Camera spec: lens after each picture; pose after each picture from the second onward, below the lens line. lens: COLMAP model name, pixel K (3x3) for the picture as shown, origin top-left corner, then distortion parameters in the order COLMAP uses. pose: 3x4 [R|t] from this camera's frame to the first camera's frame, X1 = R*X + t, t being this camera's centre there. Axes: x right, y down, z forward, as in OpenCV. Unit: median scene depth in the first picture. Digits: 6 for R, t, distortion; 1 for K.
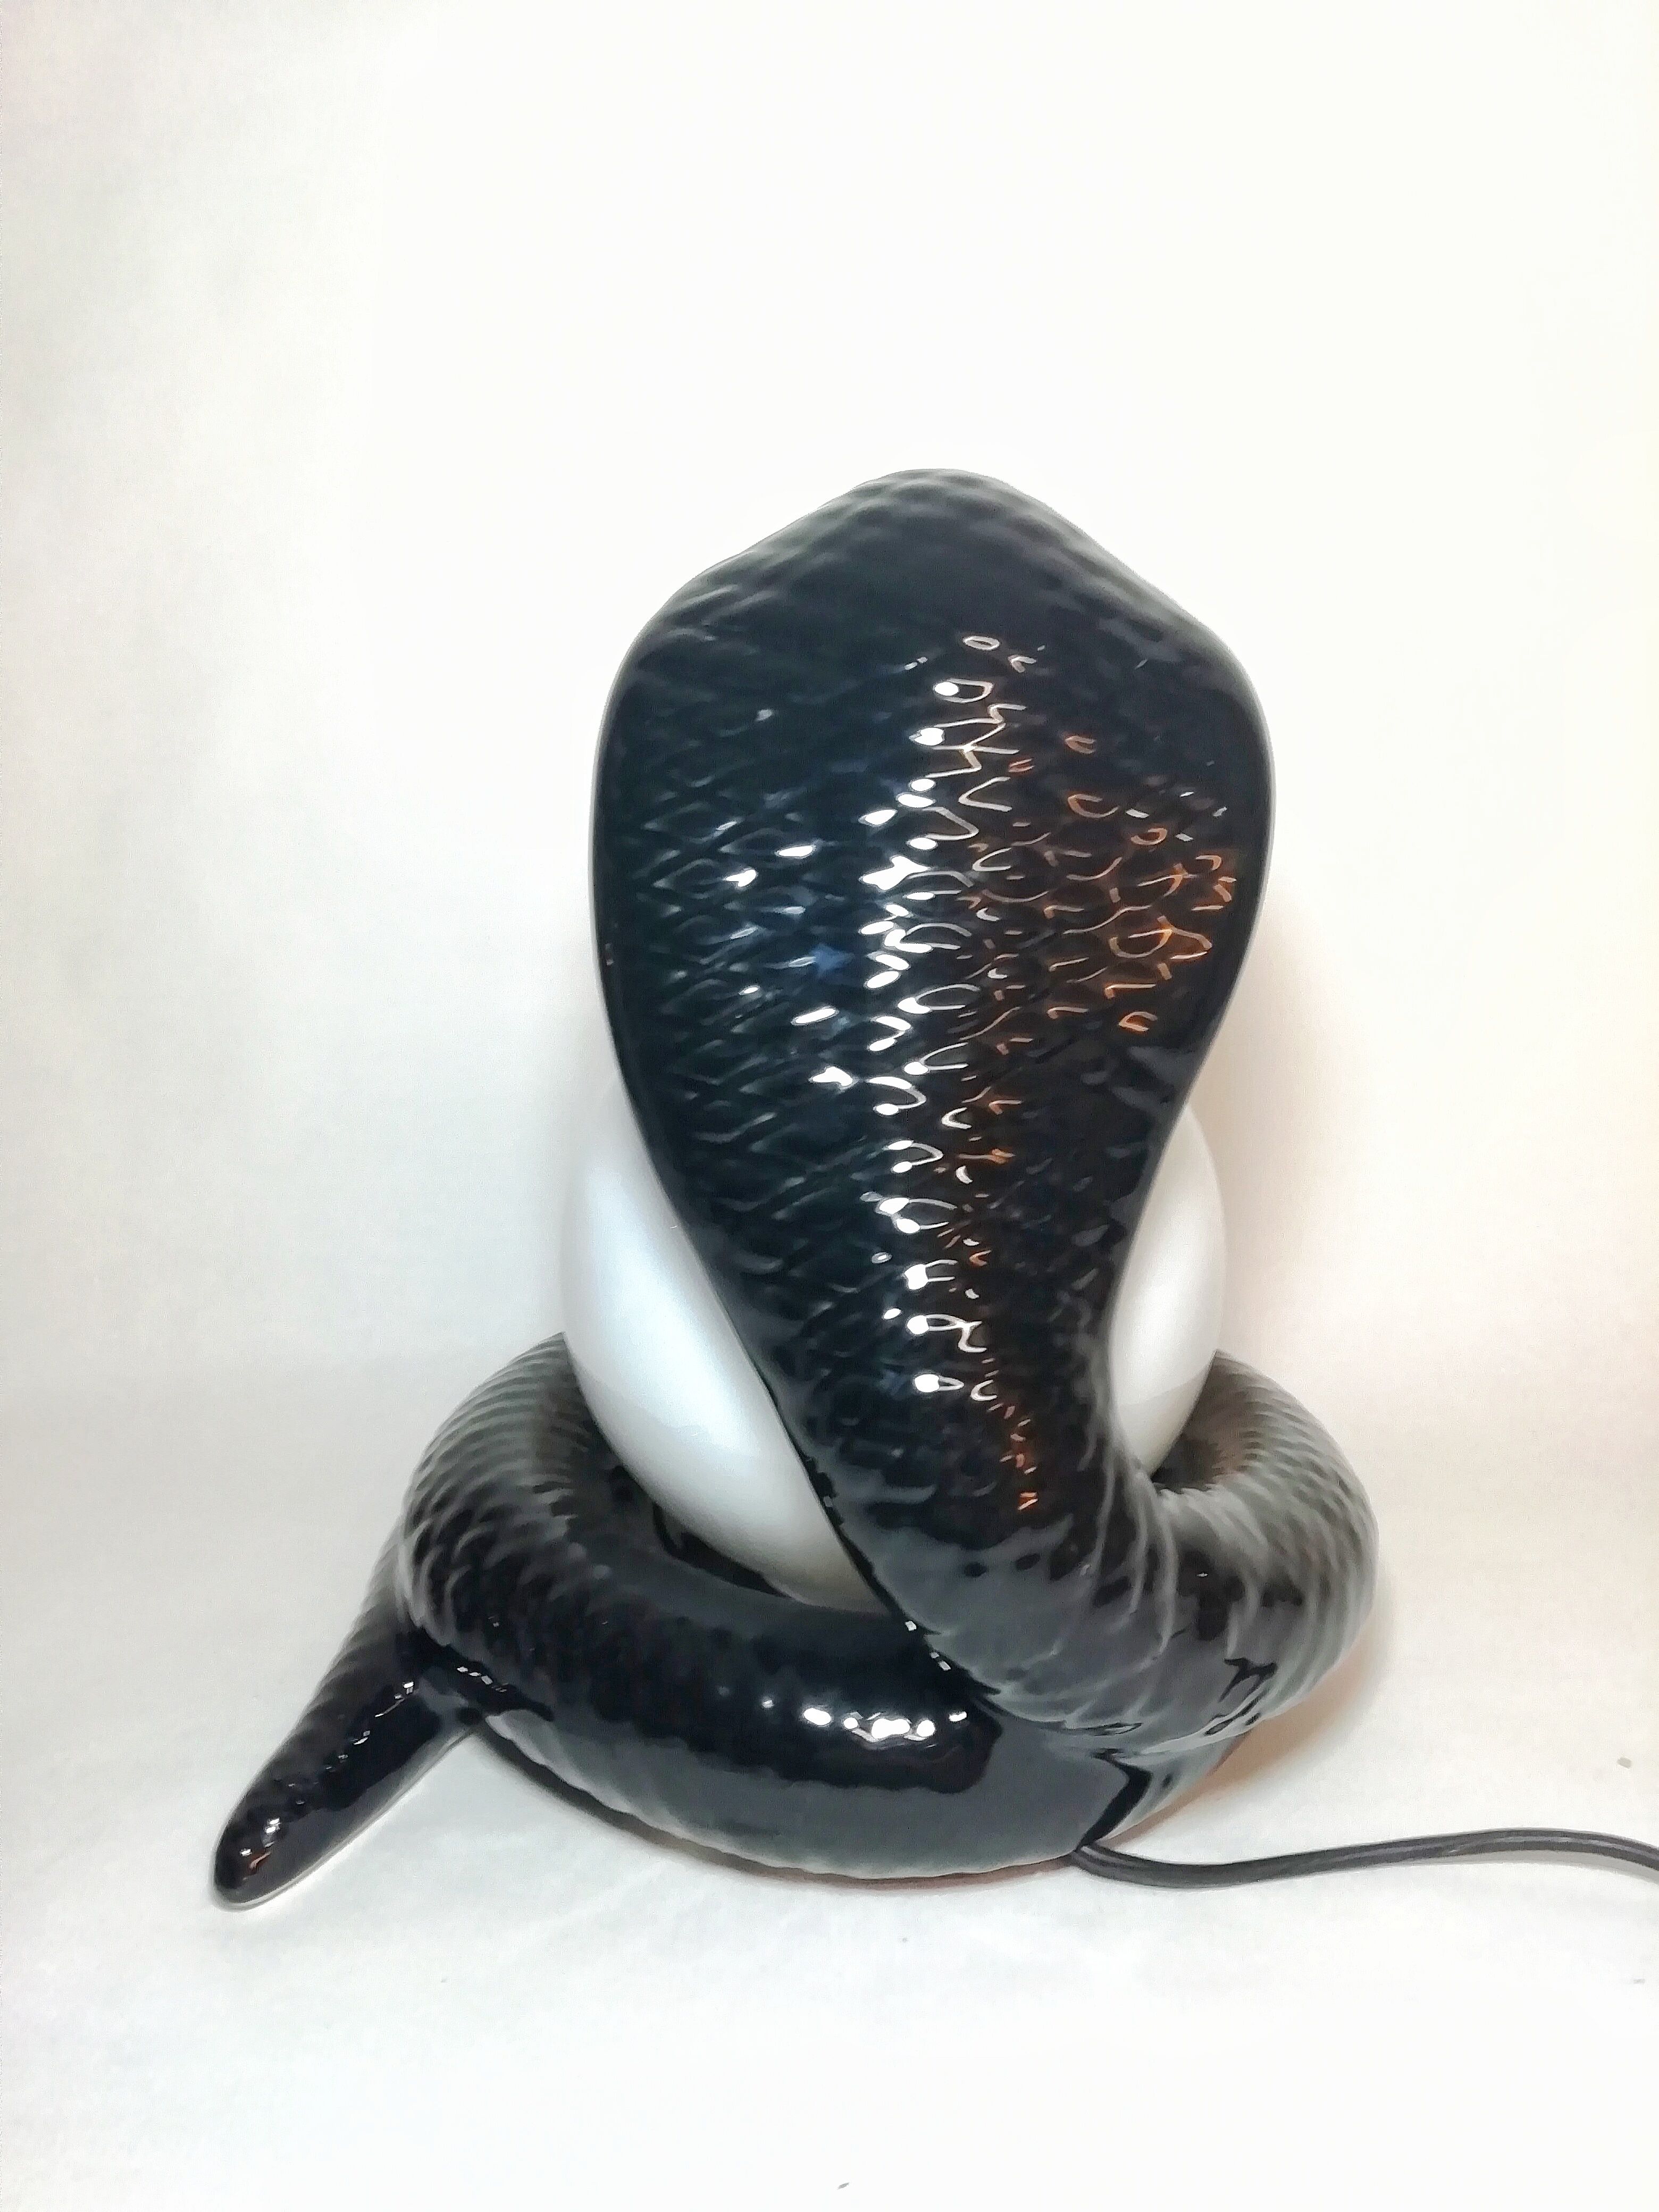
lens RADIAL K [[1667.8, 0, 758.7], [0, 1667.8, 1118.0], [0, 0, 1]] dist [0.039776, 0.000244]
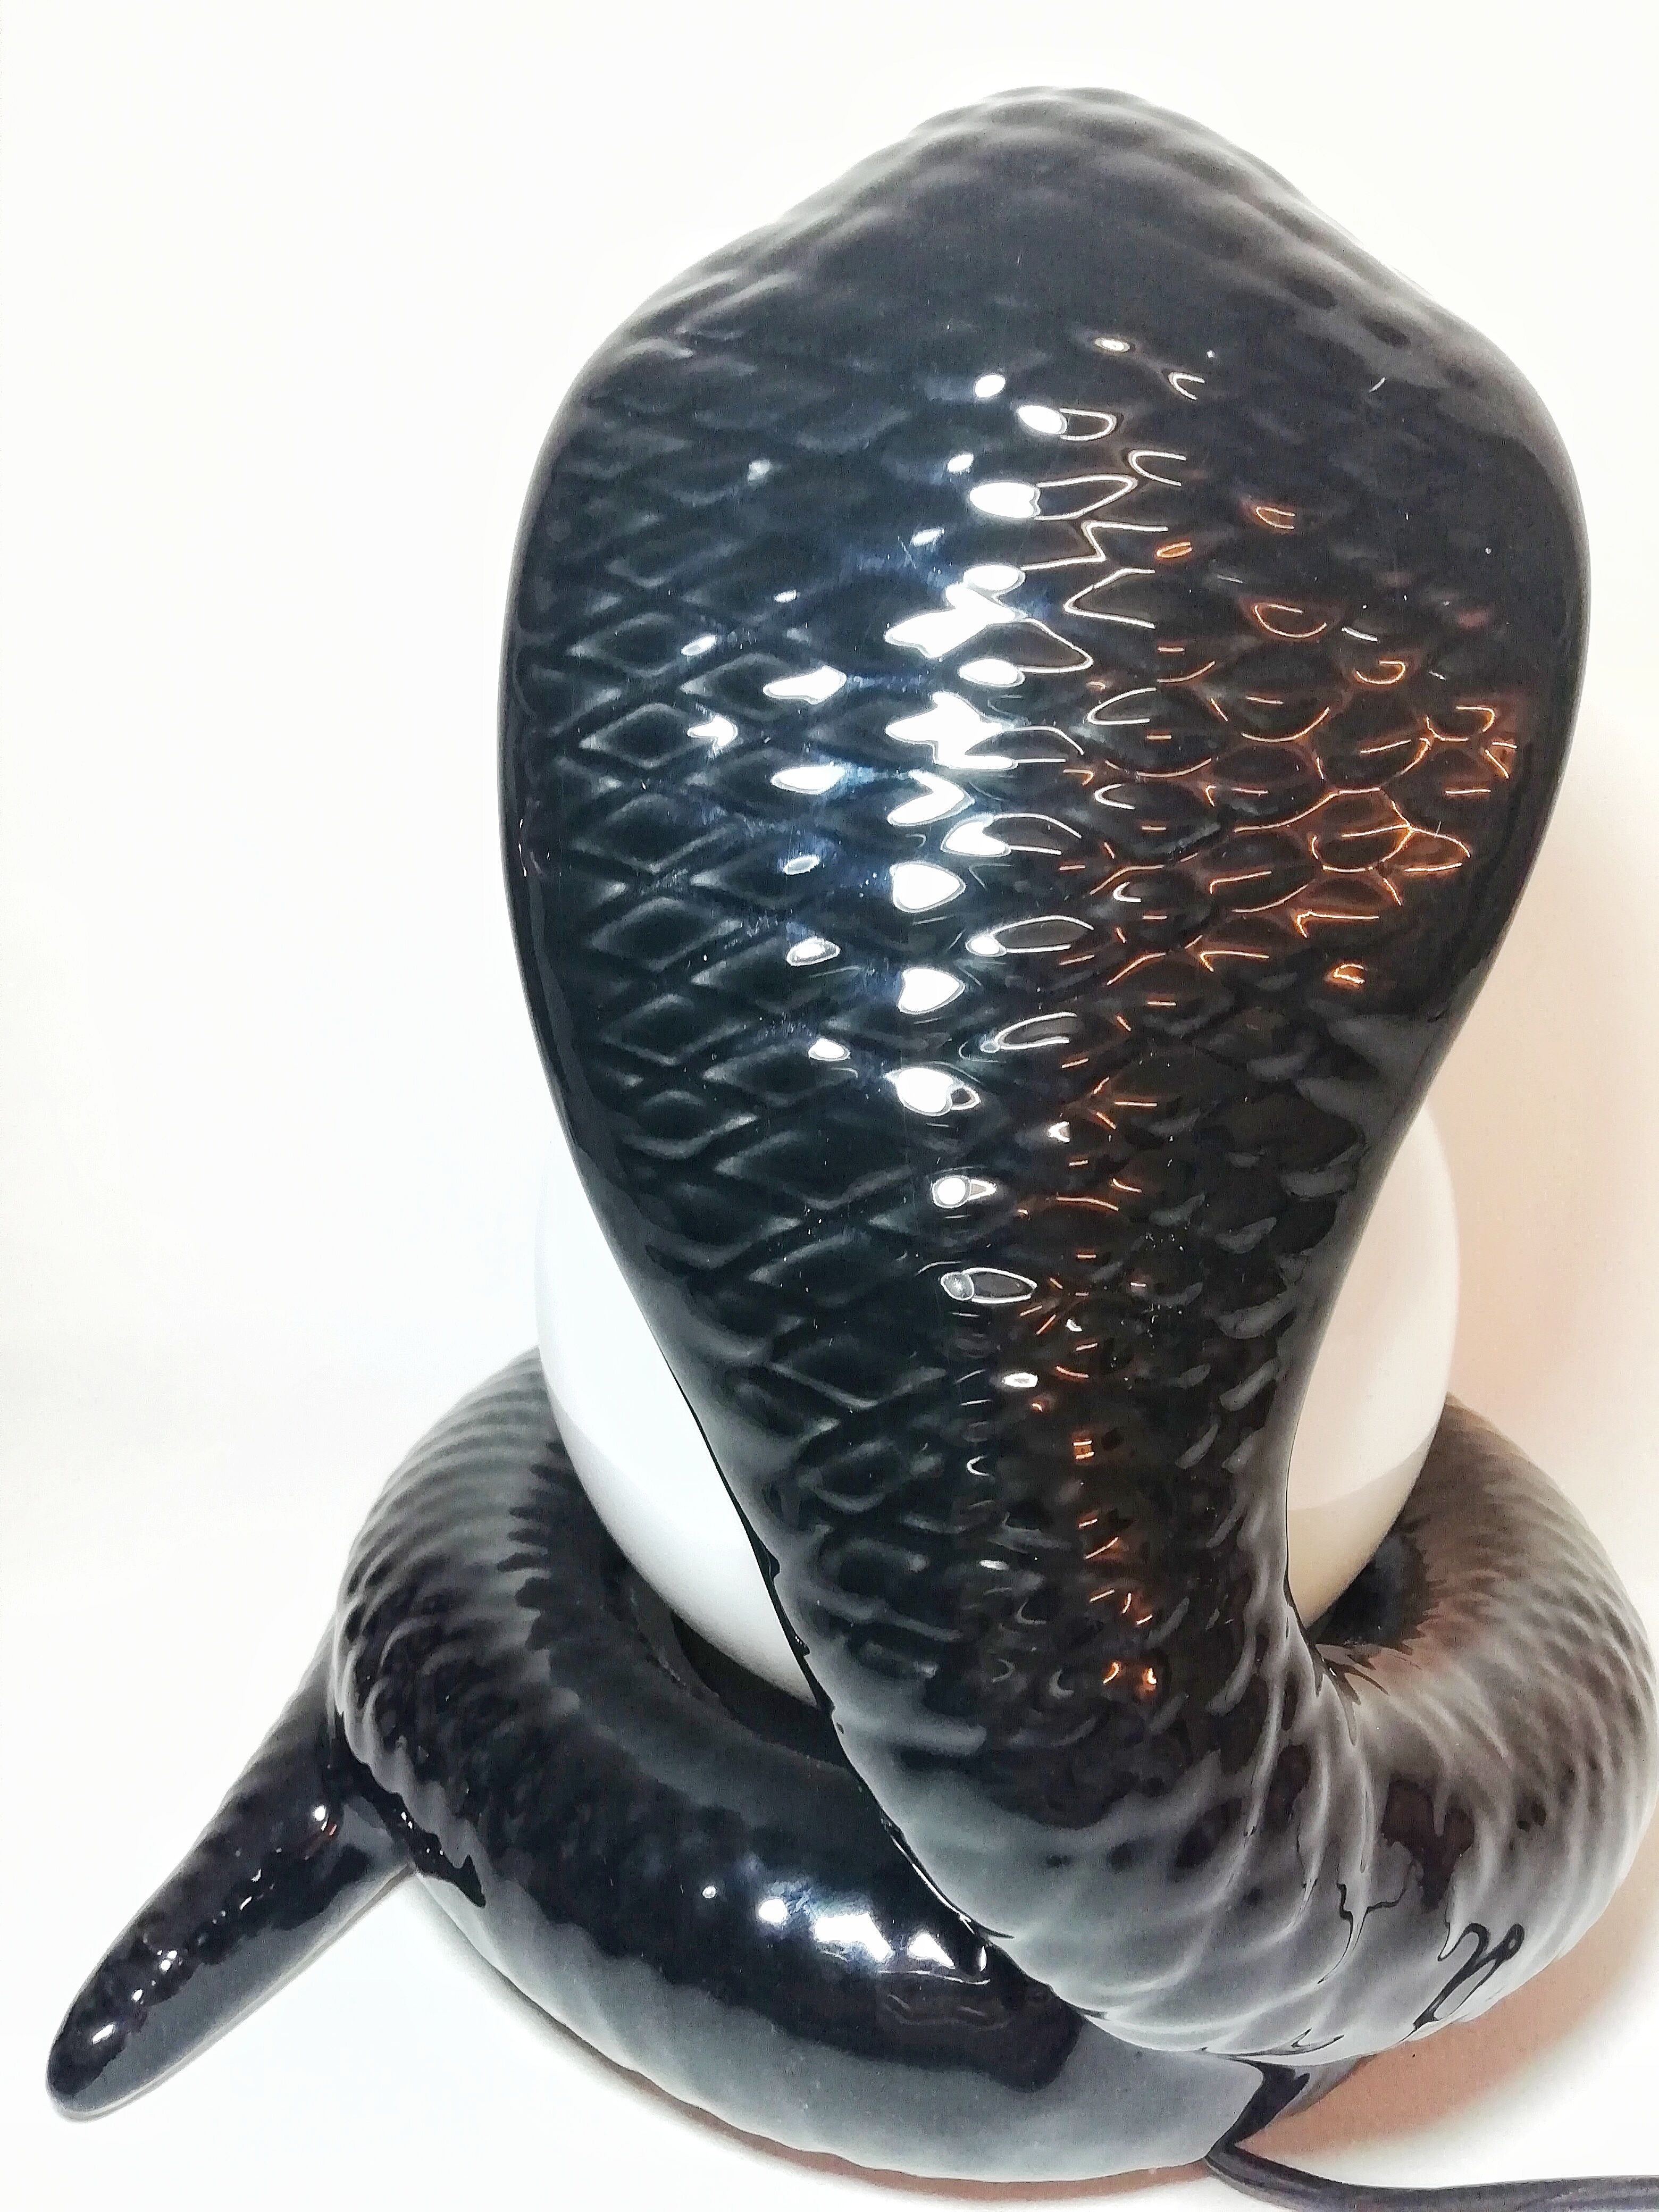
lens RADIAL K [[1689.8, 0, 829.5], [0, 1689.8, 1106.0], [0, 0, 1]] dist [-0.003581, -0.000656]
pose [[0.997459, 0.023539, -0.067248, 0.077790], [-0.019017, 0.997564, 0.067111, -0.047796], [0.068664, -0.065662, 0.995477, 0.360642]]
